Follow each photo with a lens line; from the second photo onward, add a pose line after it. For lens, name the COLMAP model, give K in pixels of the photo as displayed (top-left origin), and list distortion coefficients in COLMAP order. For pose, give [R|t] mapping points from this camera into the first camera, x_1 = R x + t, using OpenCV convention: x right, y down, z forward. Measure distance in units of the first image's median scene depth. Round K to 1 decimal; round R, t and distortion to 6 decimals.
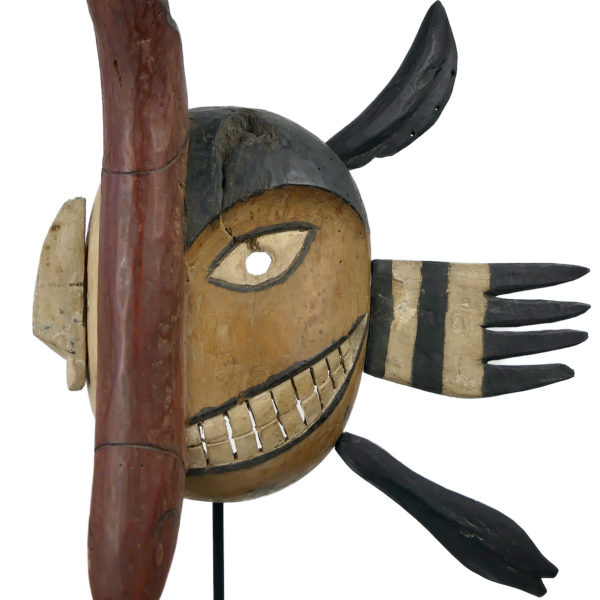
lens RADIAL K [[739.2, 0, 300.6], [0, 739.2, 294.3], [0, 0, 1]] dist [-0.046840, 0.000000]
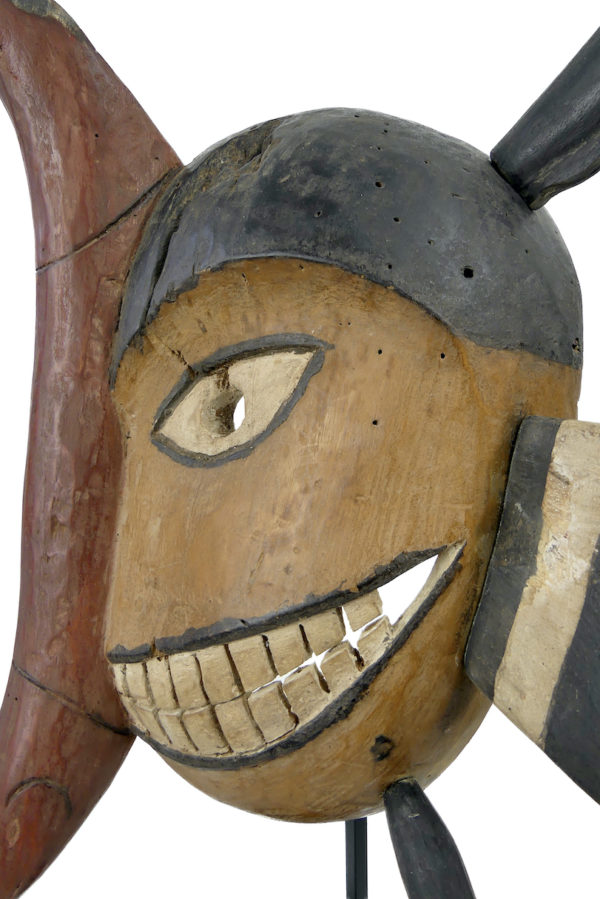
lens RADIAL K [[698.1, 0, 303.6], [0, 698.1, 443.5], [0, 0, 1]] dist [-0.029366, 0.014979]
pose [[0.542005, 0.115895, -0.832345, 0.384675], [-0.029905, 0.992477, 0.118719, -0.080378], [0.839843, -0.039455, 0.541394, 0.748524]]
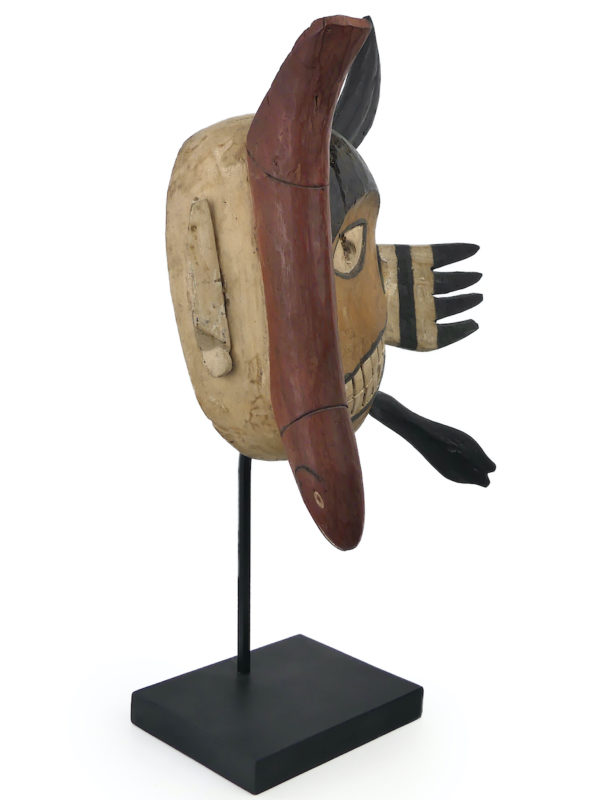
lens RADIAL K [[1125.5, 0, 304.2], [0, 1125.5, 399.0], [0, 0, 1]] dist [-0.092583, 0.000000]
pose [[0.741742, -0.127497, 0.658455, -1.313138], [0.032937, 0.987505, 0.154108, -0.091323], [-0.669876, -0.092621, 0.736674, -0.325424]]
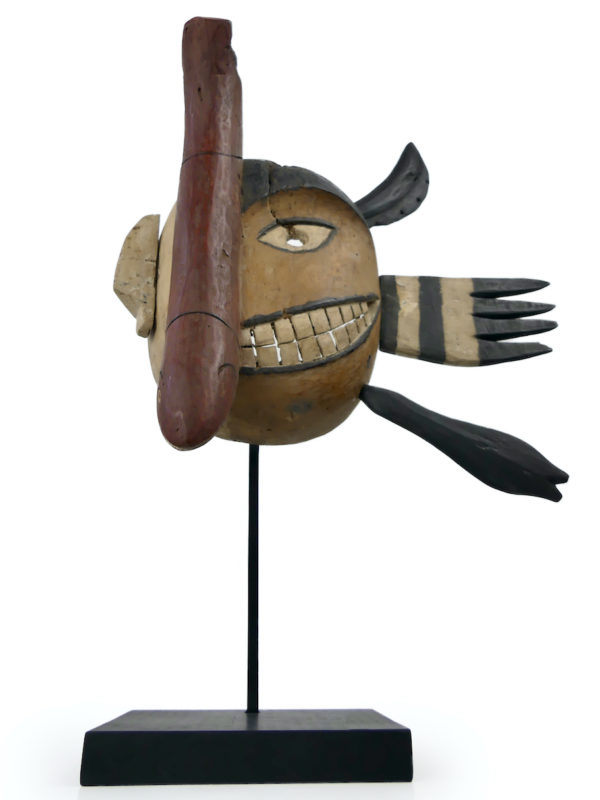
lens RADIAL K [[698.8, 0, 302.6], [0, 698.8, 385.2], [0, 0, 1]] dist [-0.027722, -0.014306]
pose [[0.999214, -0.007829, 0.038847, -0.090497], [0.023676, 0.904033, -0.426807, 0.689502], [-0.031778, 0.427392, 0.903508, 0.000496]]
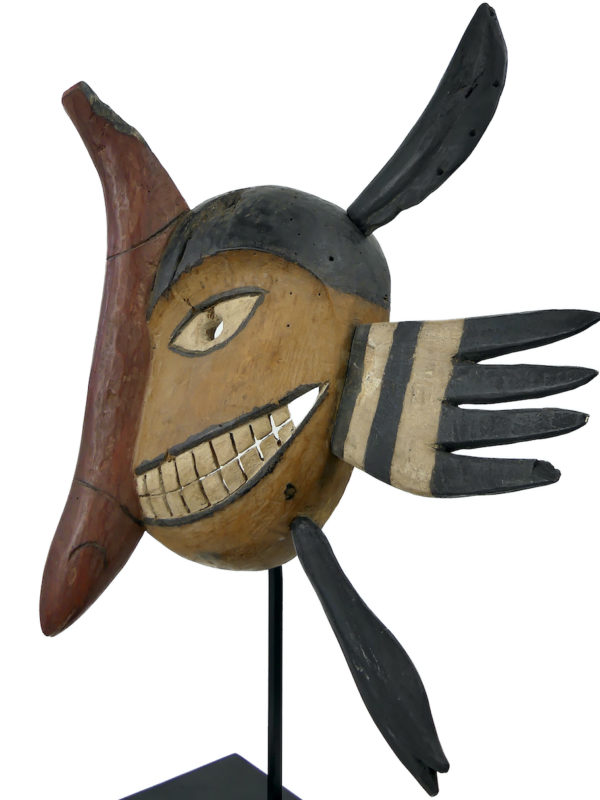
lens RADIAL K [[698.8, 0, 297.1], [0, 698.8, 368.7], [0, 0, 1]] dist [-0.027722, -0.014306]
pose [[0.621326, -0.028257, -0.783042, 0.757918], [-0.052910, 0.995556, -0.077909, 0.078970], [0.781764, 0.089837, 0.617069, 0.478305]]
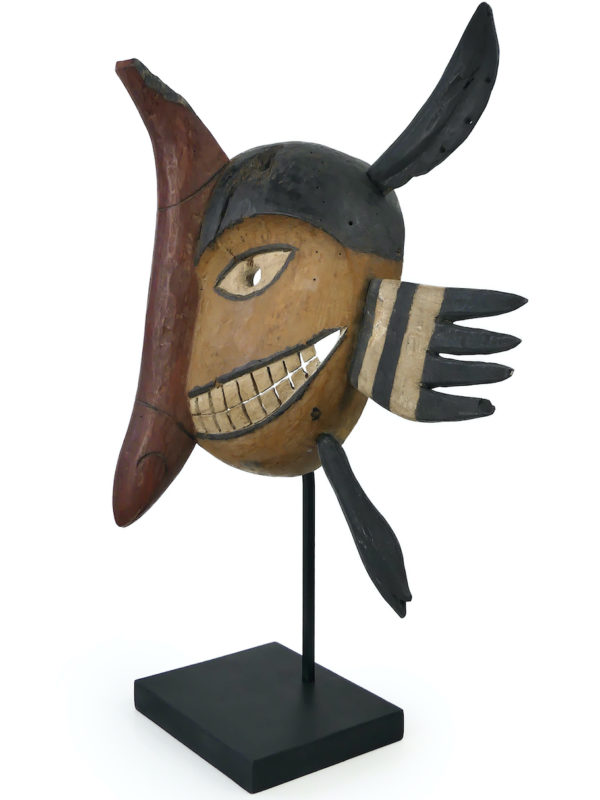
lens RADIAL K [[1125.5, 0, 343.7], [0, 1125.5, 376.8], [0, 0, 1]] dist [-0.092583, 0.000000]
pose [[0.598866, 0.109424, -0.793338, 1.478244], [-0.058053, 0.993947, 0.093271, -0.059548], [0.798742, -0.009802, 0.601594, 0.002381]]
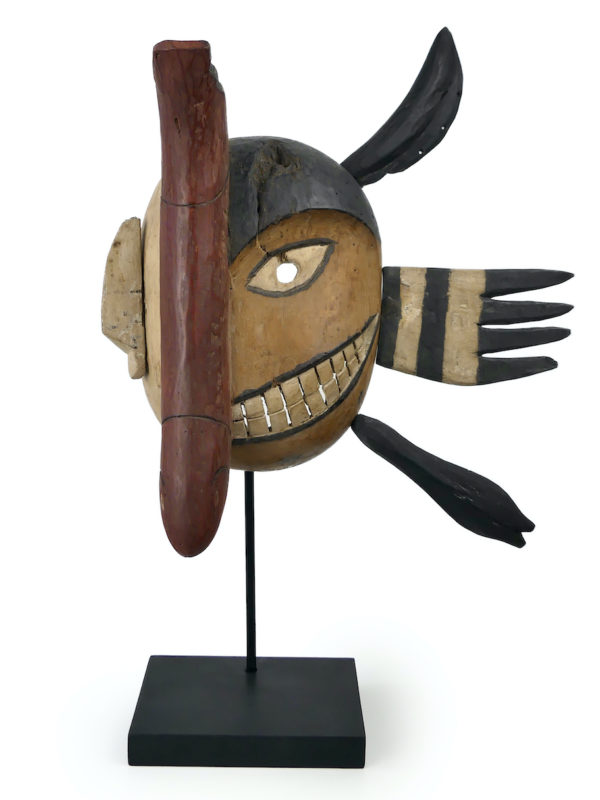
lens RADIAL K [[1125.5, 0, 280.8], [0, 1125.5, 374.0], [0, 0, 1]] dist [-0.092583, 0.000000]
pose [[0.999540, -0.004417, -0.030008, -0.011870], [0.007031, 0.996134, 0.087565, -0.037927], [0.029505, -0.087736, 0.995707, -0.832033]]
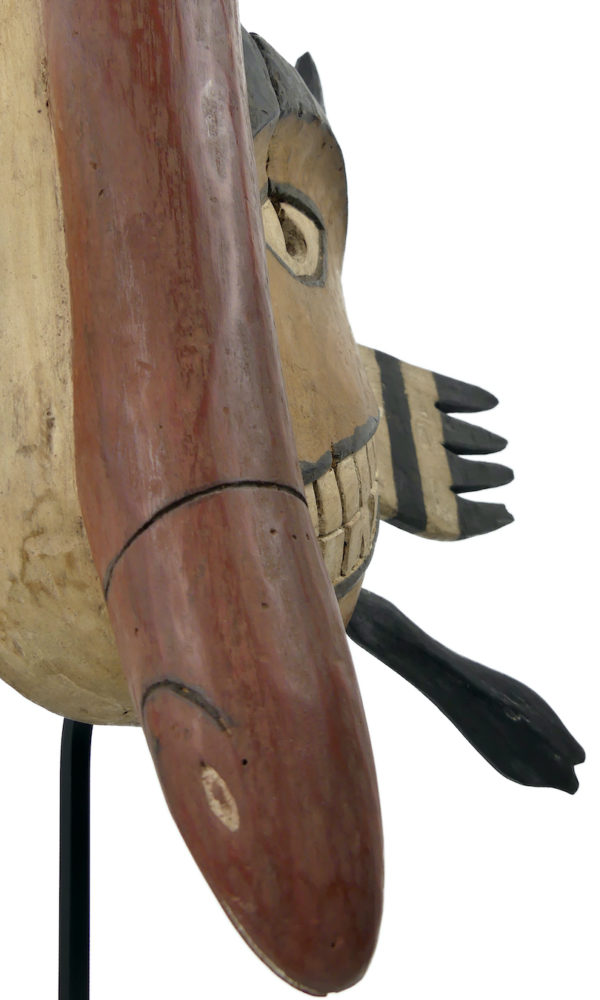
lens RADIAL K [[824.5, 0, 311.6], [0, 824.5, 514.1], [0, 0, 1]] dist [-0.044616, -0.008764]
pose [[0.698768, 0.060366, 0.712797, -0.456090], [0.074885, 0.984785, -0.156813, 0.246924], [-0.711418, 0.162954, 0.683616, 0.581460]]
